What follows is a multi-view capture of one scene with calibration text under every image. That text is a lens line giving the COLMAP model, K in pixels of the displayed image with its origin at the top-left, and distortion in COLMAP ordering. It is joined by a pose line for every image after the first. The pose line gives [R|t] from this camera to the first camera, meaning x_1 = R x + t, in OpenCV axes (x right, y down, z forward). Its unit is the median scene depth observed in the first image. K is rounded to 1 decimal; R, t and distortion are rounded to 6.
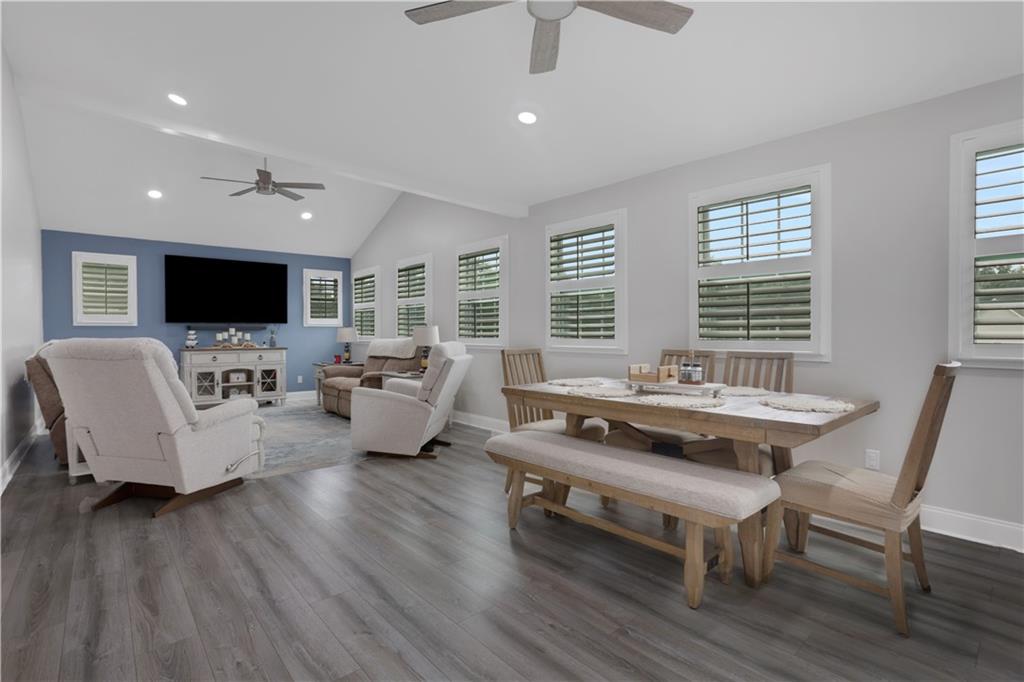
lens RADIAL K [[475.3, 0, 511.1], [0, 475.3, 338.4], [0, 0, 1]] dist [-0.035110, 0.005314]
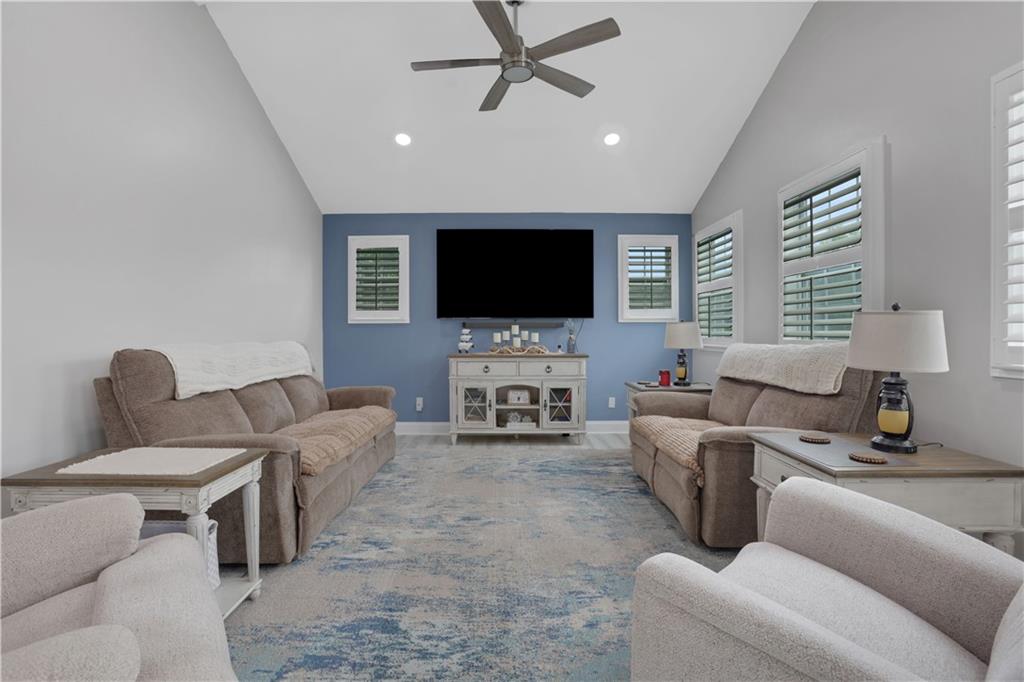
lens RADIAL K [[475.3, 0, 501.4], [0, 475.3, 334.5], [0, 0, 1]] dist [-0.035110, 0.005314]
pose [[0.741796, 0.002750, -0.670619, -0.134416], [-0.006877, 0.999970, -0.003506, -0.005502], [0.670590, 0.007212, 0.741793, 0.460834]]
